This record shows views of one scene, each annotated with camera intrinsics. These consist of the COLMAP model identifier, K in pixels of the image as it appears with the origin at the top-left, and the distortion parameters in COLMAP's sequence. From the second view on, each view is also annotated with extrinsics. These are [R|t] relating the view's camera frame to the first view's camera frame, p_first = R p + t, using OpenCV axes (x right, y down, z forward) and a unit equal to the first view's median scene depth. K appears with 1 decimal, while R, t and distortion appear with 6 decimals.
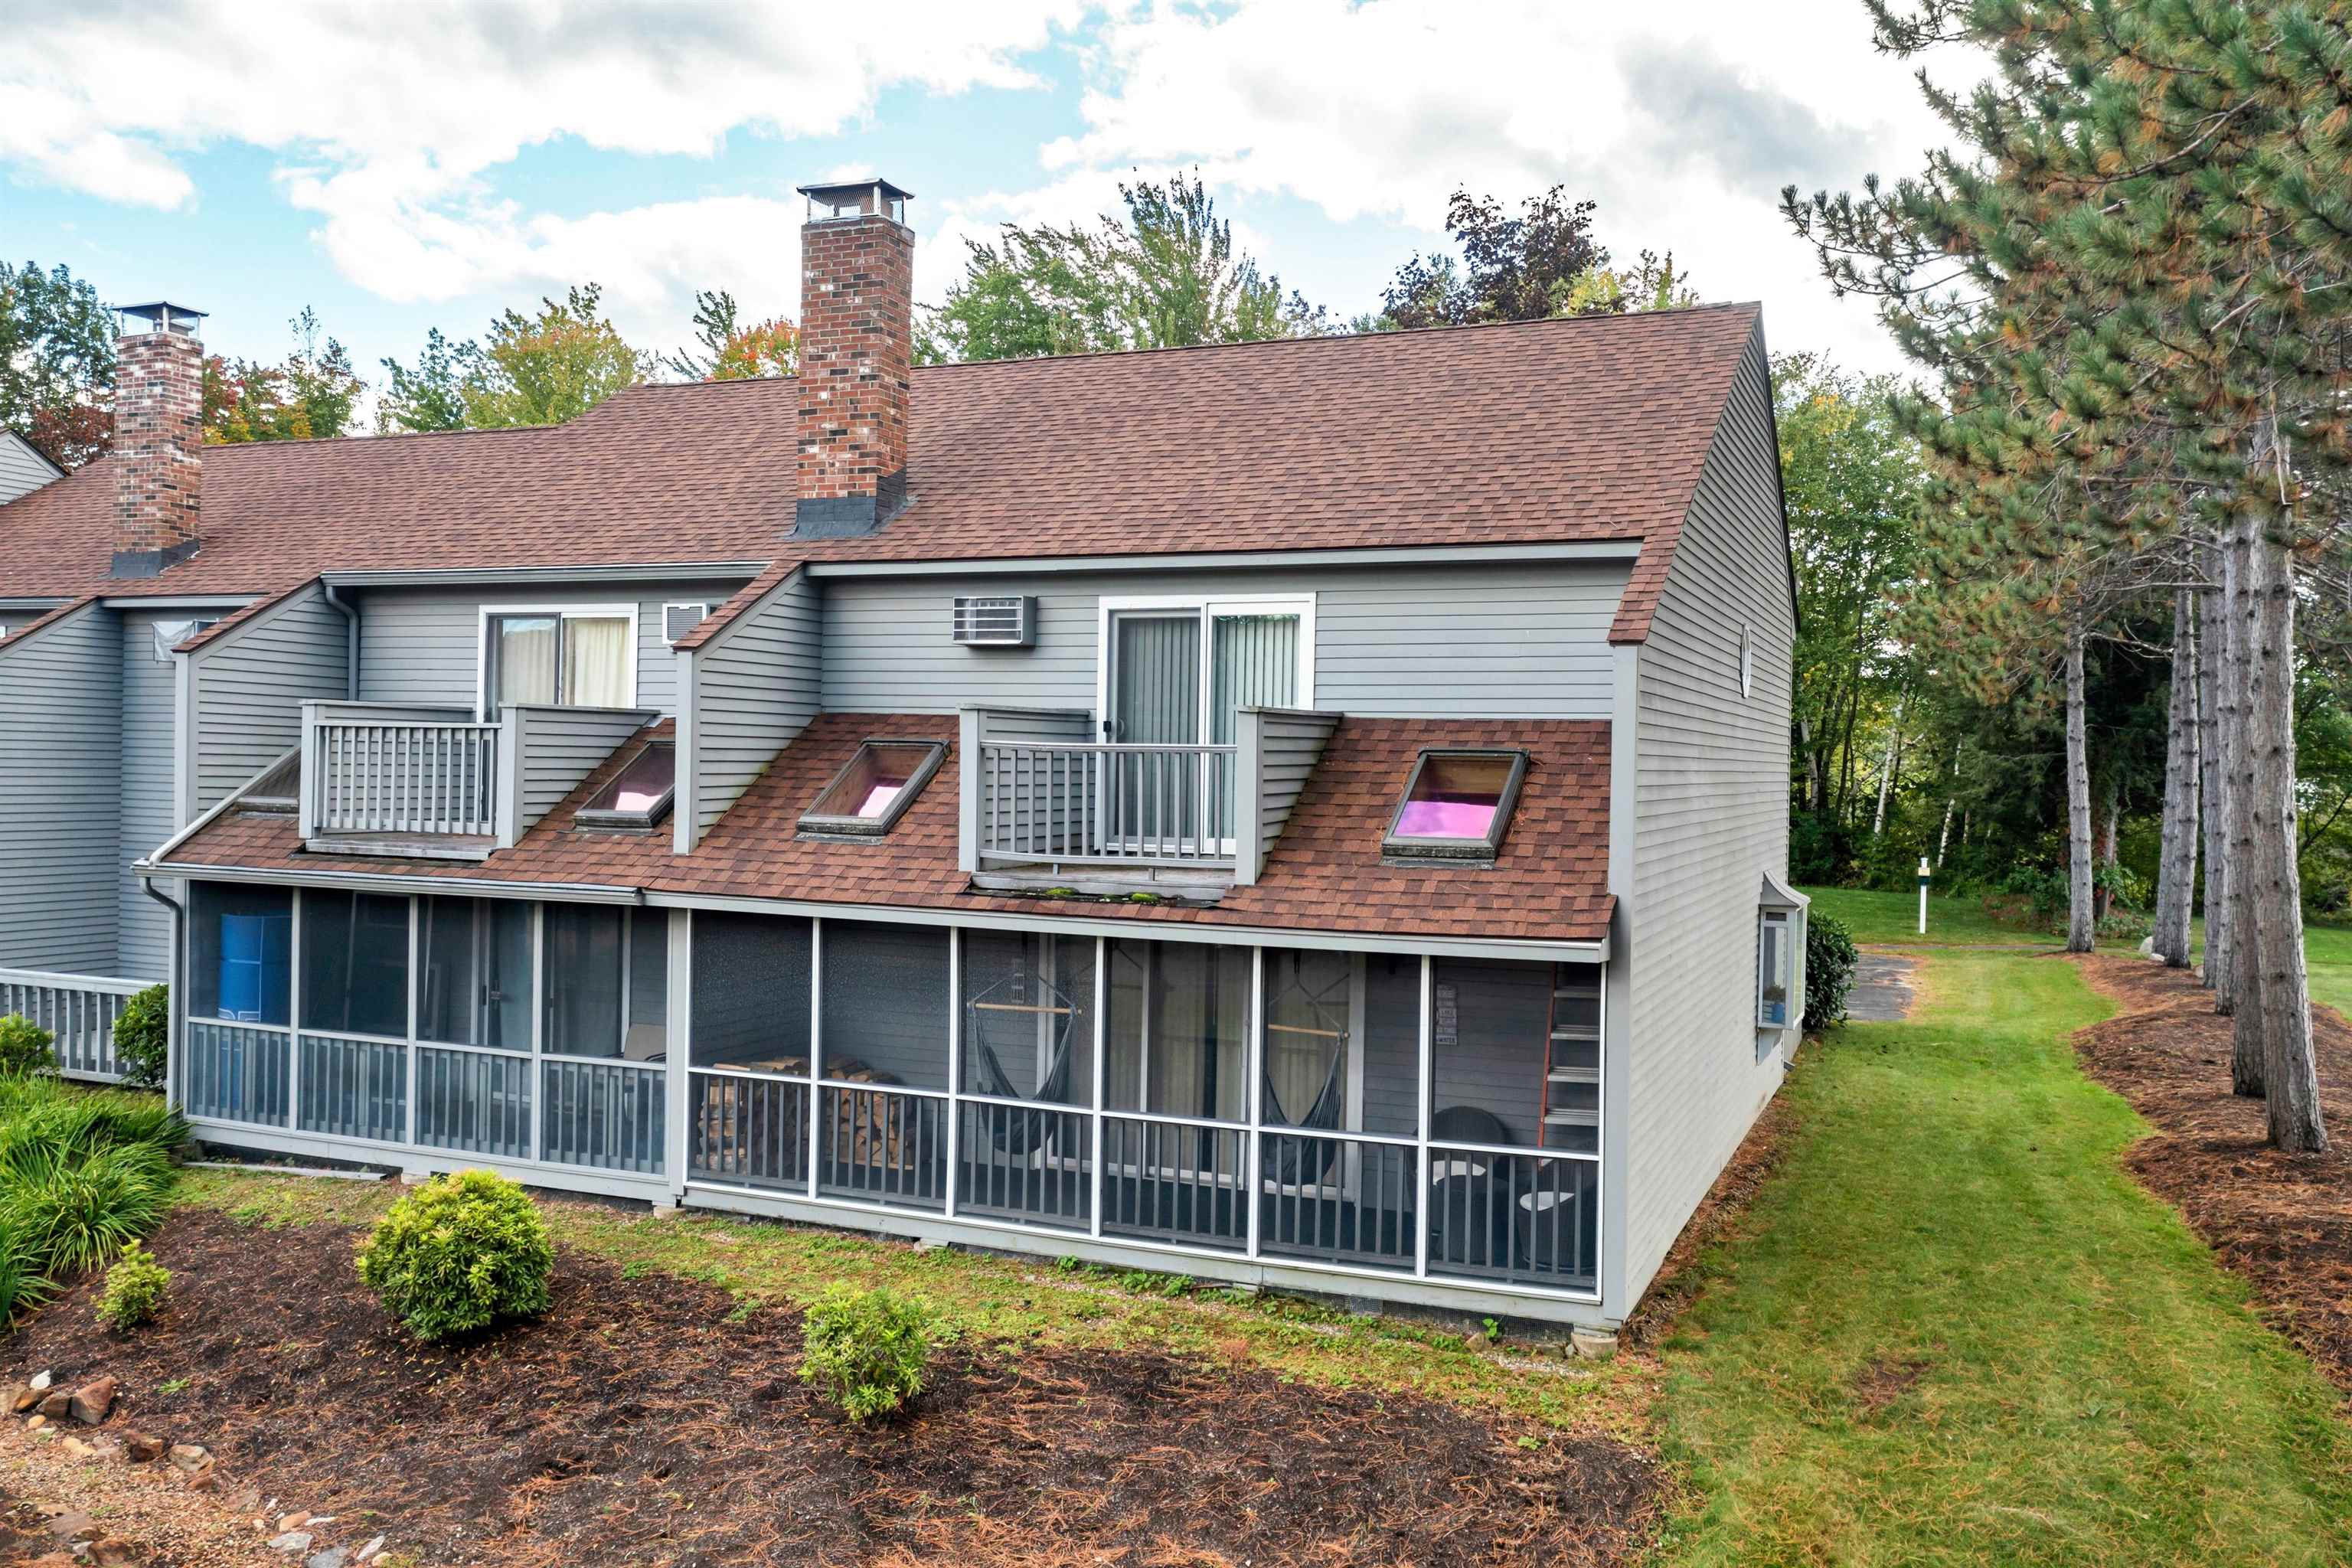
lens RADIAL K [[1971.8, 0, 1176.0], [0, 1971.8, 784.0], [0, 0, 1]] dist [-0.005986, 0.009188]
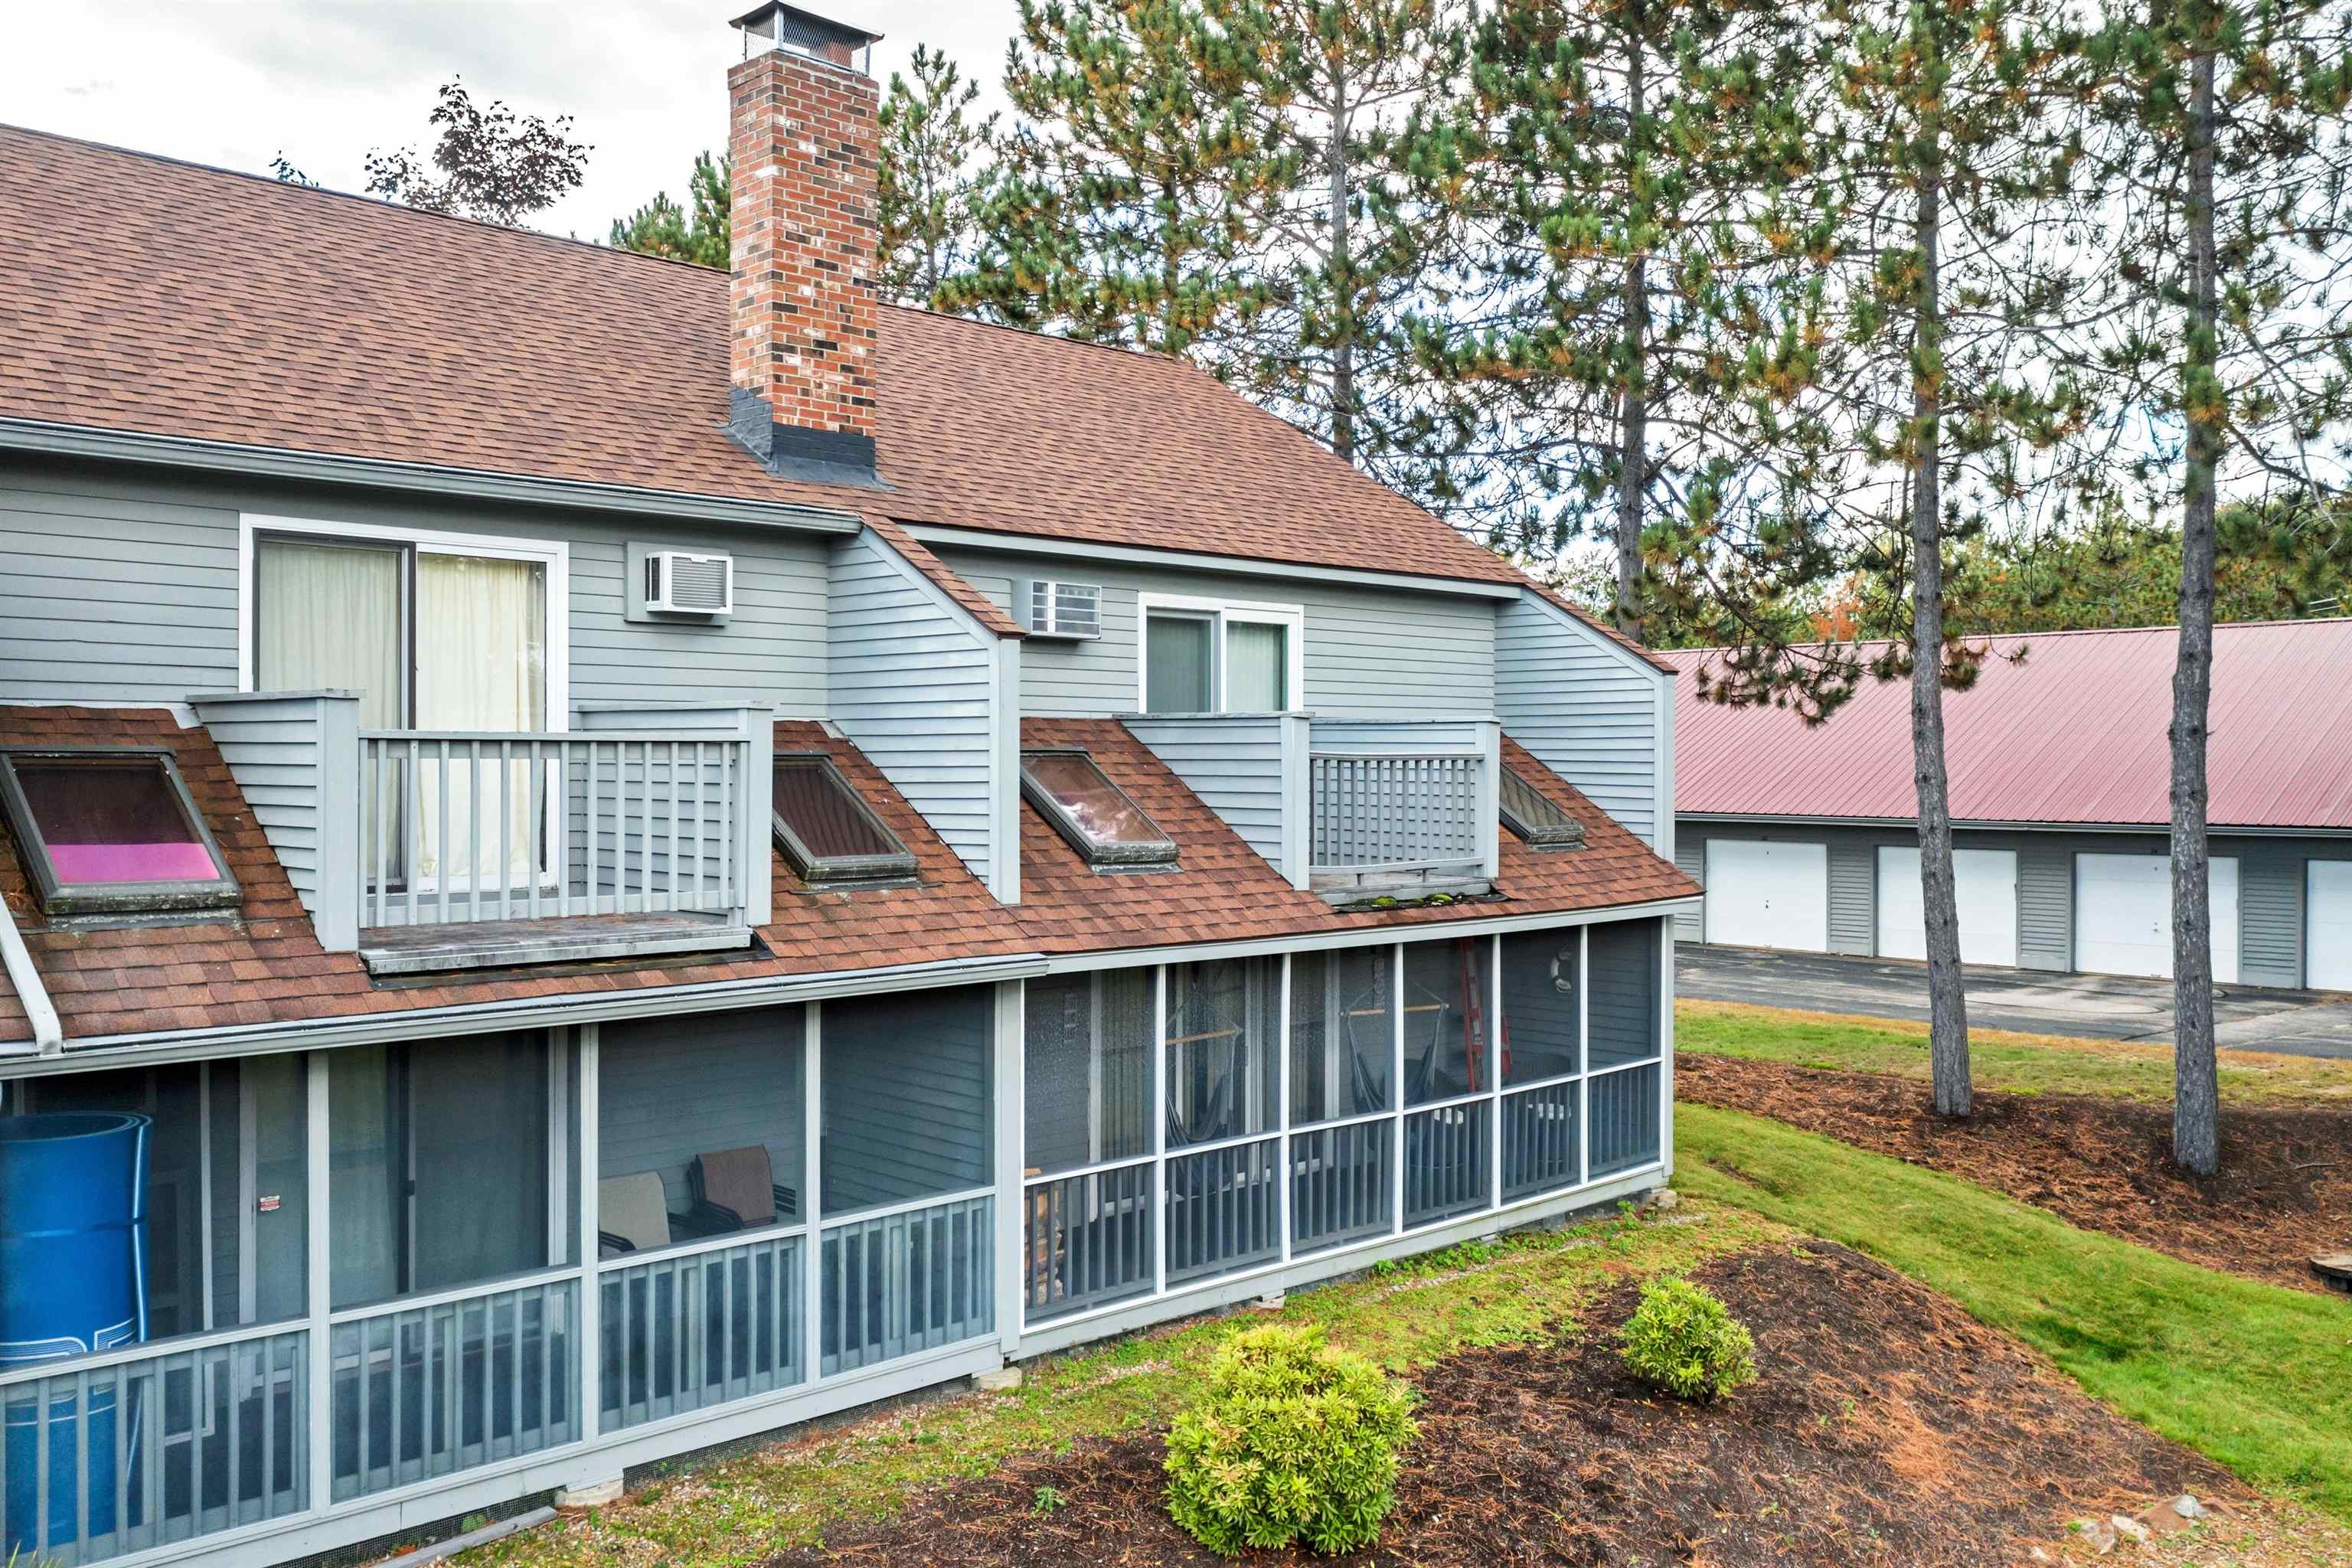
lens RADIAL K [[2037.5, 0, 1176.0], [0, 2037.5, 784.0], [0, 0, 1]] dist [0.000406, 0.002963]
pose [[0.353556, -0.031684, 0.934877, -0.865554], [0.014377, 0.999492, 0.028437, -0.029095], [-0.935303, 0.003386, 0.353832, 0.595484]]
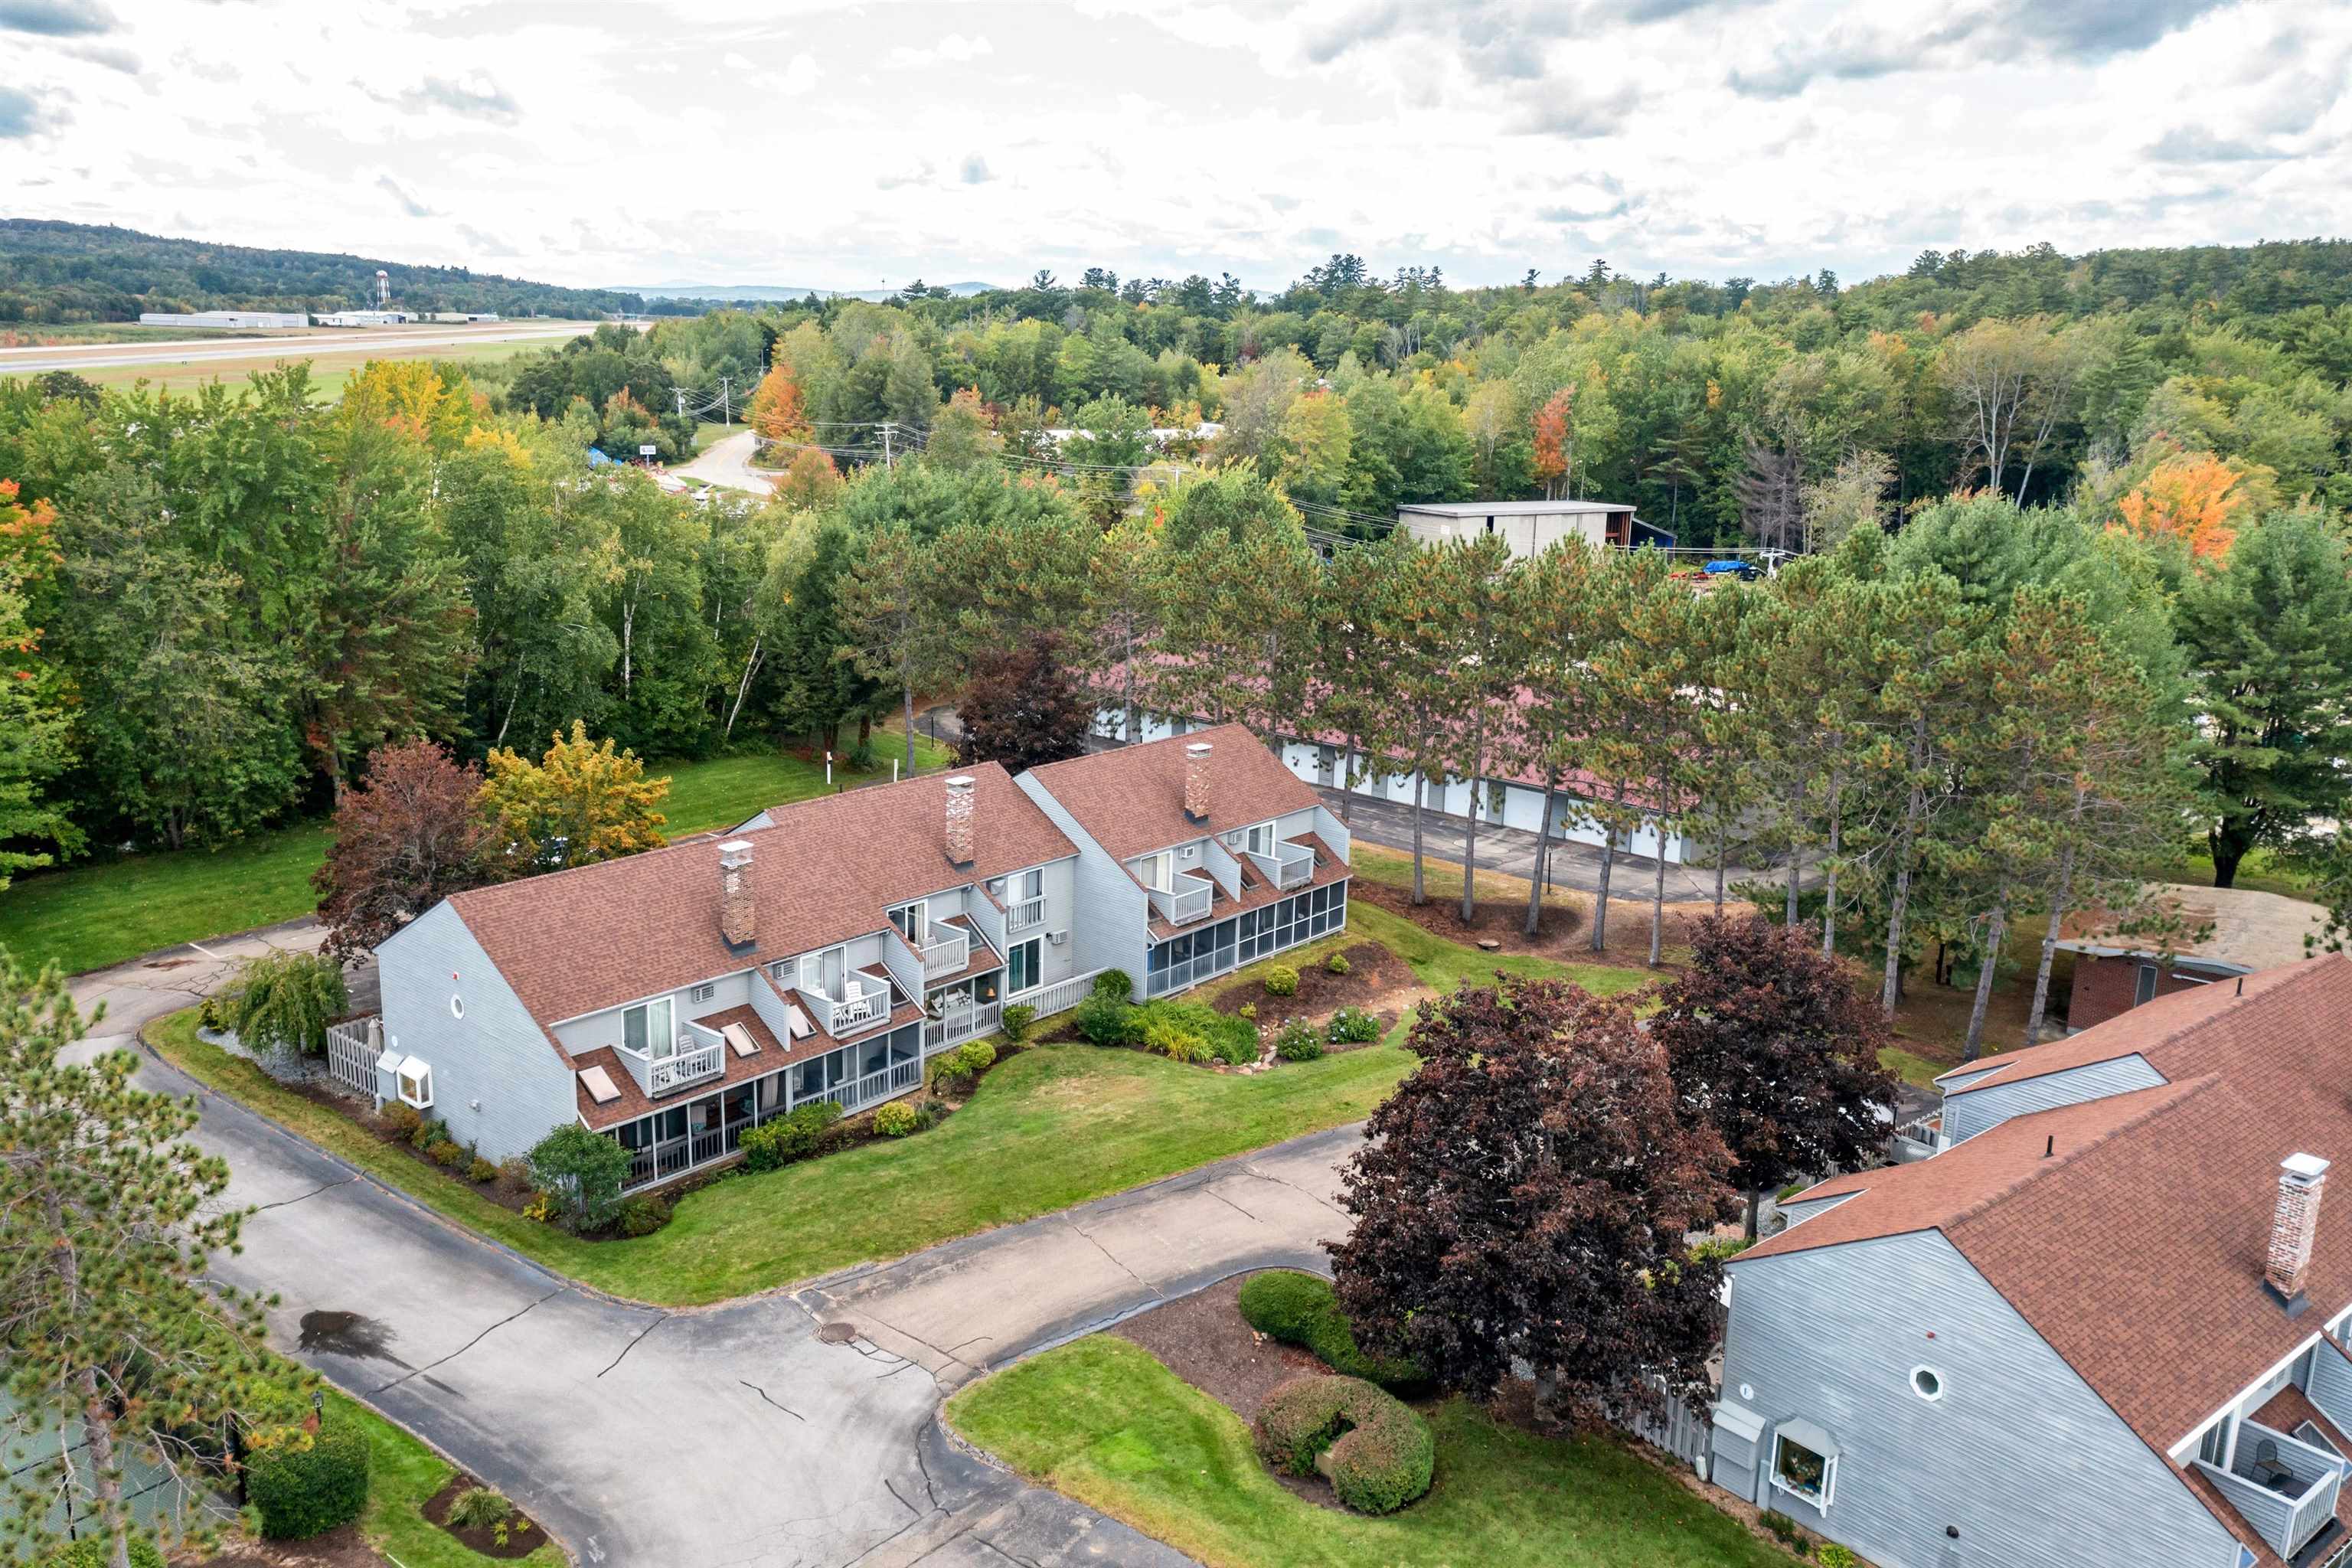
lens RADIAL K [[1894.9, 0, 1176.0], [0, 1894.9, 784.0], [0, 0, 1]] dist [-0.005981, 0.005624]
pose [[0.269639, -0.234391, 0.934000, -4.202072], [-0.011907, 0.969039, 0.246622, -1.280595], [-0.962888, -0.077620, 0.258500, -0.049398]]
